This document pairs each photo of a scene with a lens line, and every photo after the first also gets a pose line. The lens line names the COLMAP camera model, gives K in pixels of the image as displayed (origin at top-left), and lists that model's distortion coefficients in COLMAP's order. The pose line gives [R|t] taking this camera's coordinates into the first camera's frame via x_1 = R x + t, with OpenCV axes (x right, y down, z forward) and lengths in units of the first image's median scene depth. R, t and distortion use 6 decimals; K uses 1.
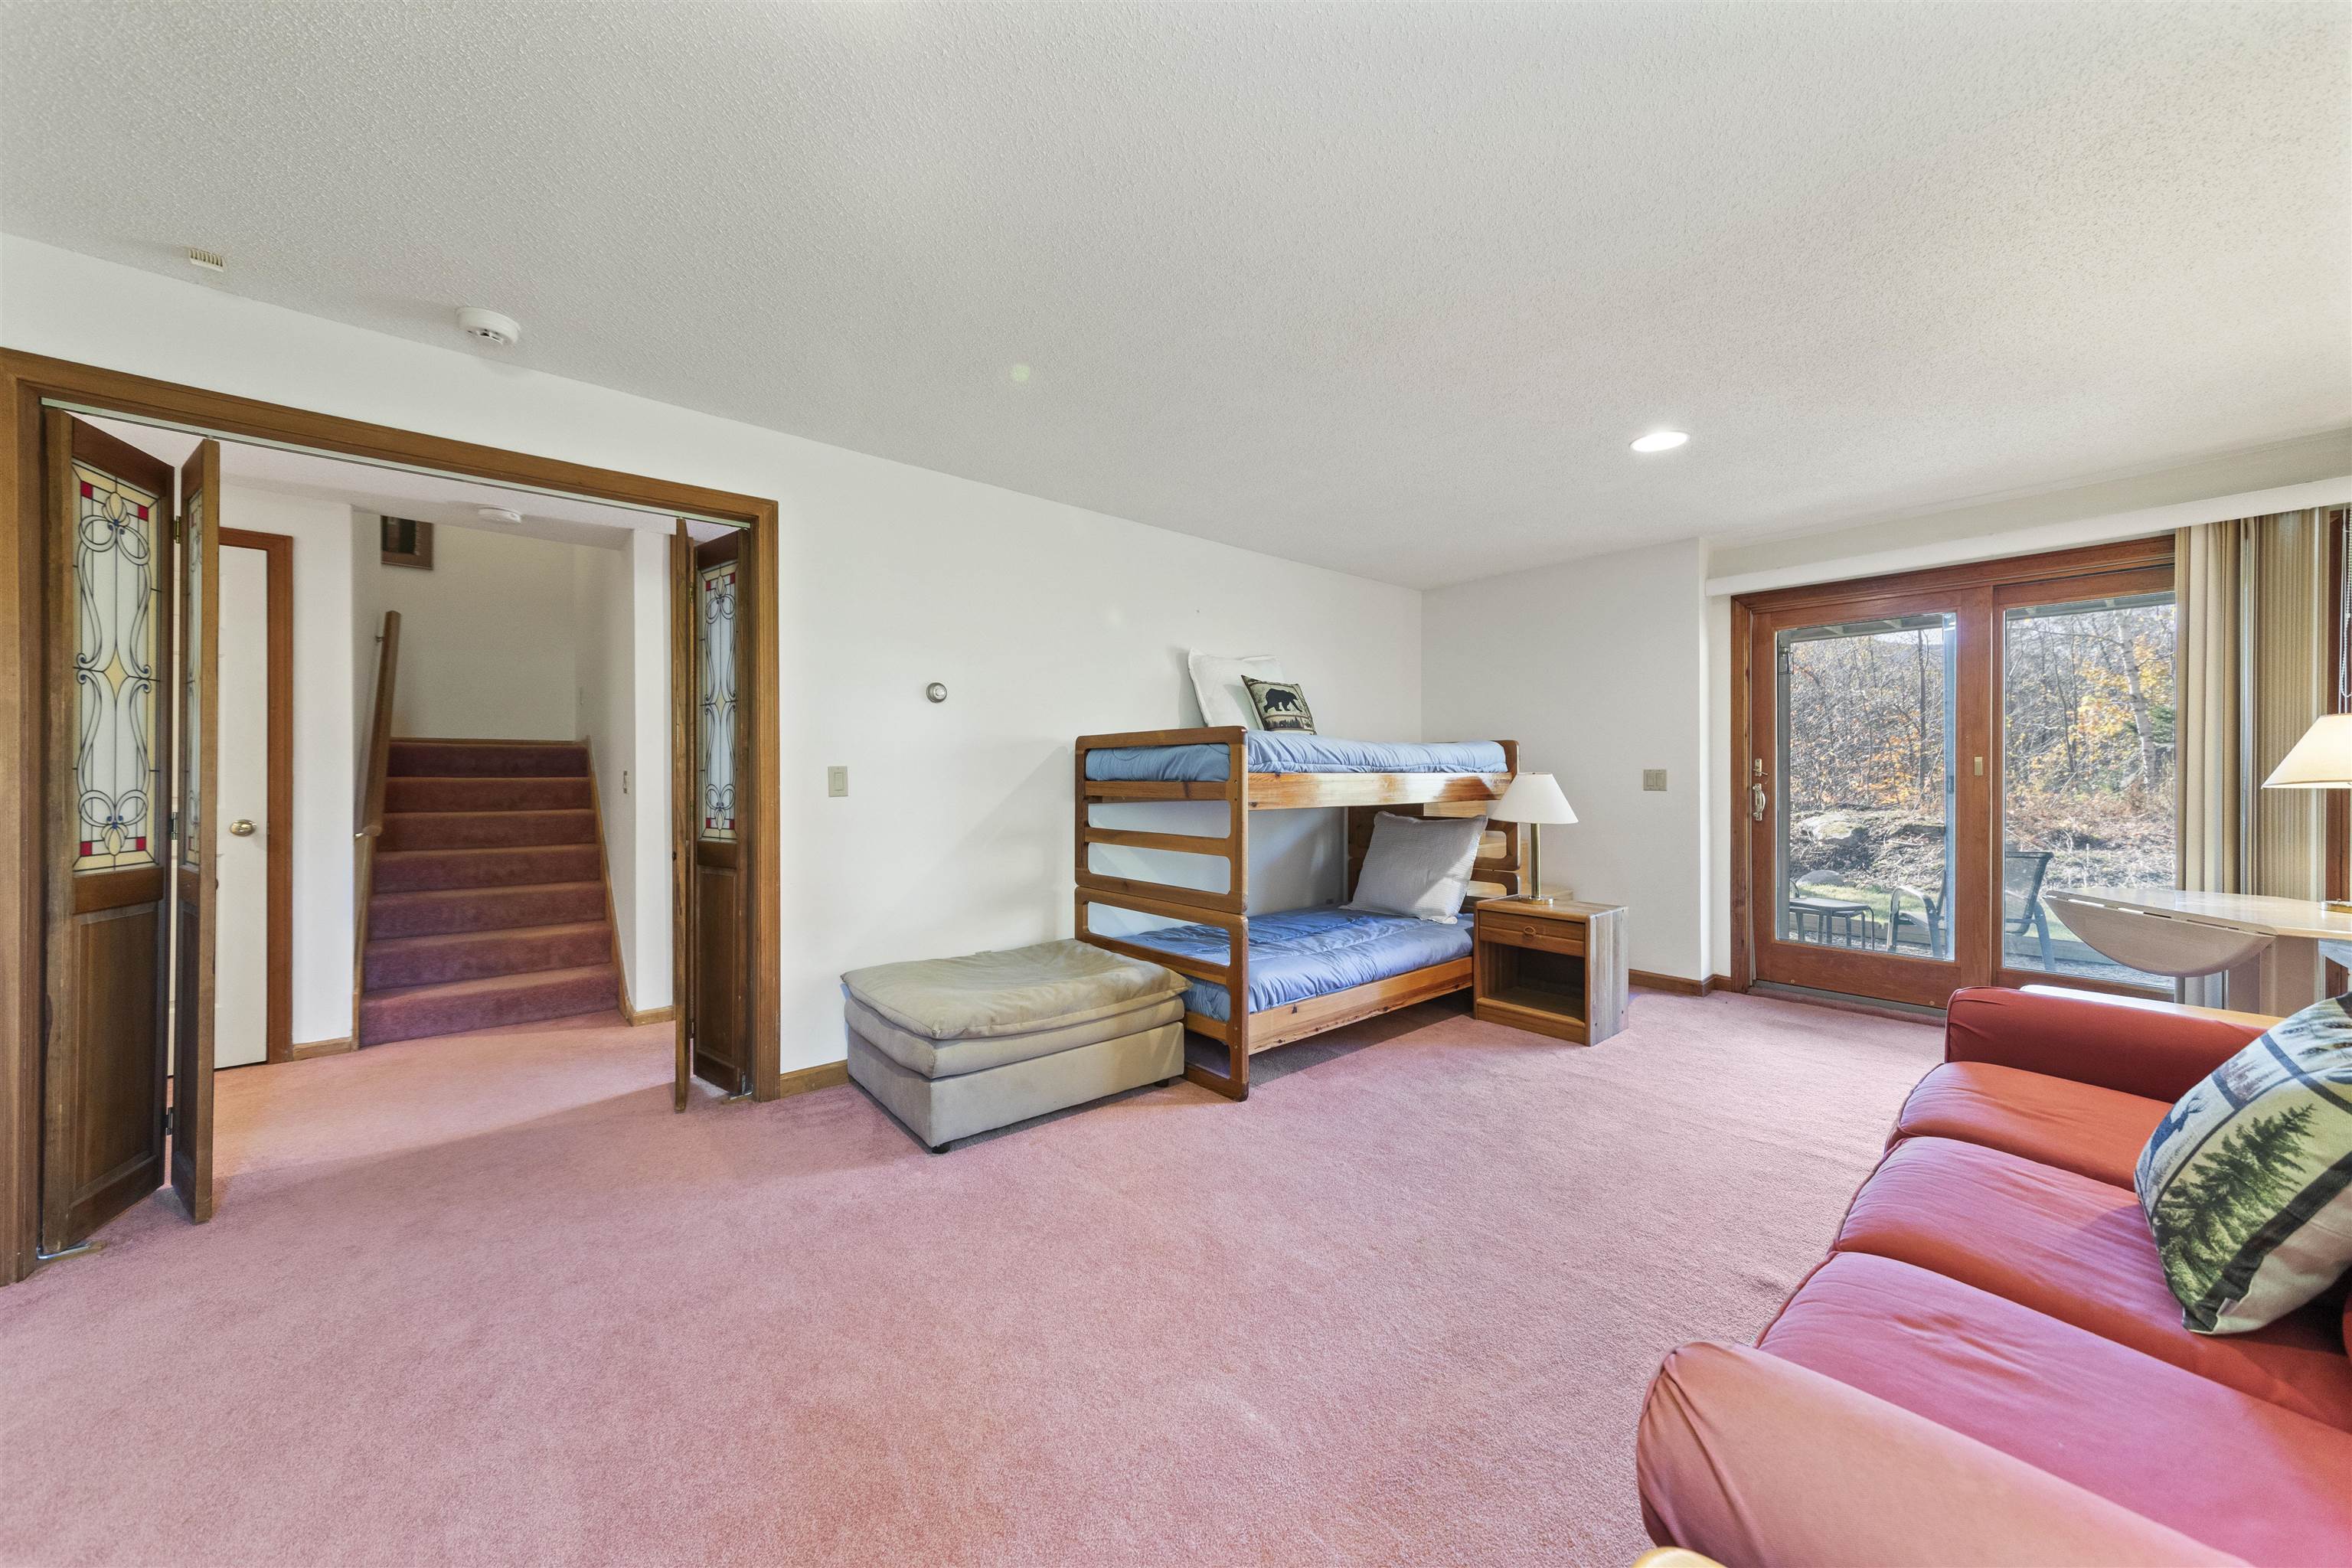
lens RADIAL K [[837.7, 0, 1164.7], [0, 837.7, 775.7], [0, 0, 1]] dist [-0.001739, 0.000094]
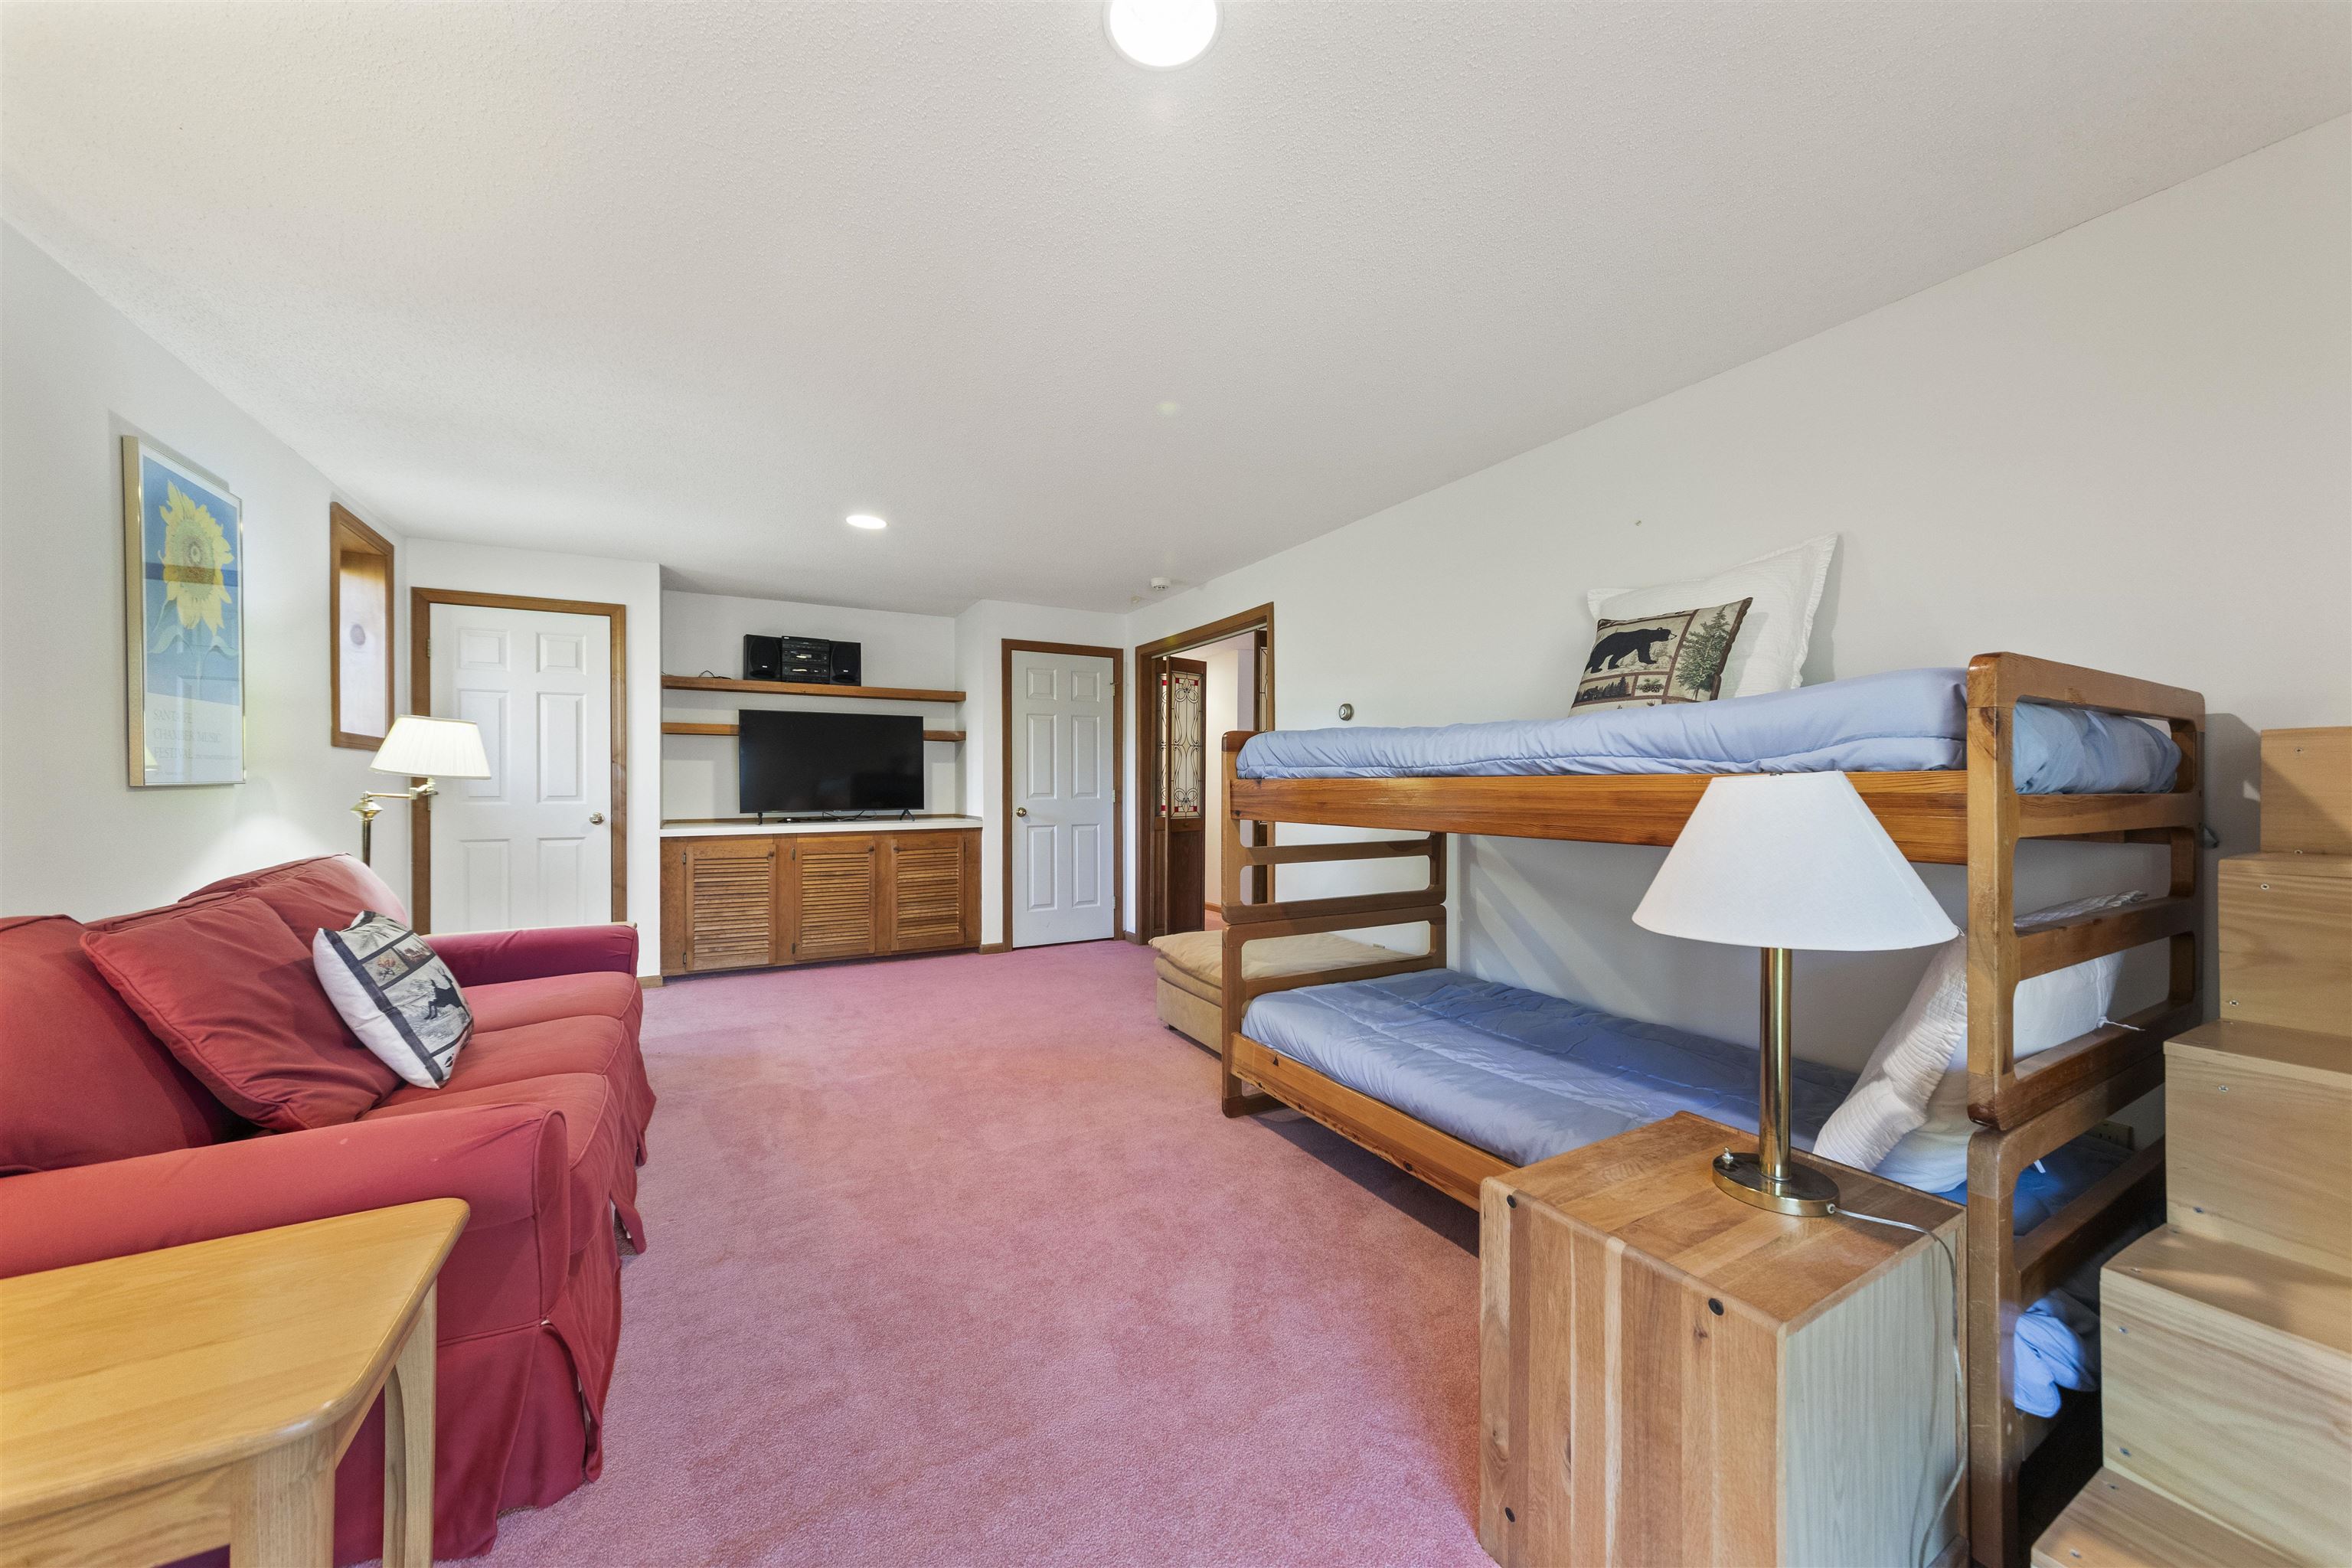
lens RADIAL K [[837.7, 0, 1183.8], [0, 837.7, 783.8], [0, 0, 1]] dist [-0.001739, 0.000094]
pose [[-0.190439, -0.000204, -0.981699, 1.370981], [-0.002860, 0.999996, 0.000347, 0.001529], [0.981695, 0.002874, -0.190439, 1.469851]]
